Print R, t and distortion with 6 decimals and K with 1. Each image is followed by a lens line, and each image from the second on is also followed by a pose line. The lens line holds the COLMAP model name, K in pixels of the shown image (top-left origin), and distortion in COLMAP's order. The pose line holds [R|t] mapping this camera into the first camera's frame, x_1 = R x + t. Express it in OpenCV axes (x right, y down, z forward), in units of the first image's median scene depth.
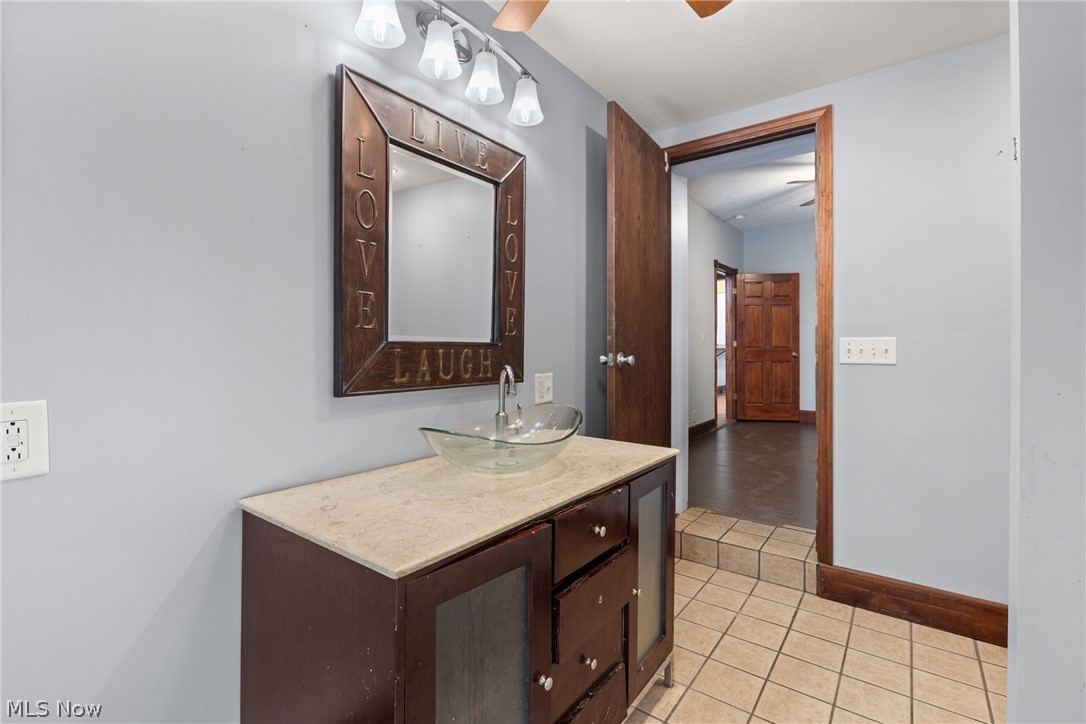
lens RADIAL K [[487.5, 0, 539.7], [0, 487.5, 355.4], [0, 0, 1]] dist [0.002543, -0.000665]
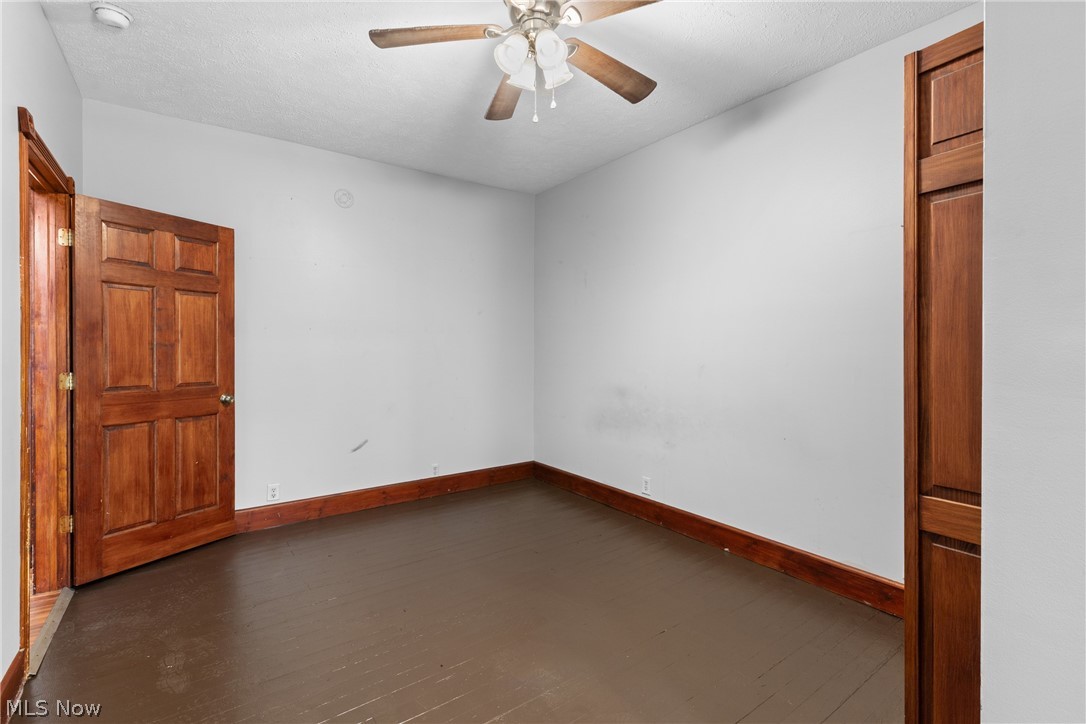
lens RADIAL K [[487.5, 0, 538.2], [0, 487.5, 352.3], [0, 0, 1]] dist [0.002543, -0.000665]
pose [[0.292020, 0.000538, 0.956412, 0.154135], [-0.001333, 0.999999, -0.000155, -0.047023], [-0.956411, -0.001230, 0.292021, 0.562892]]
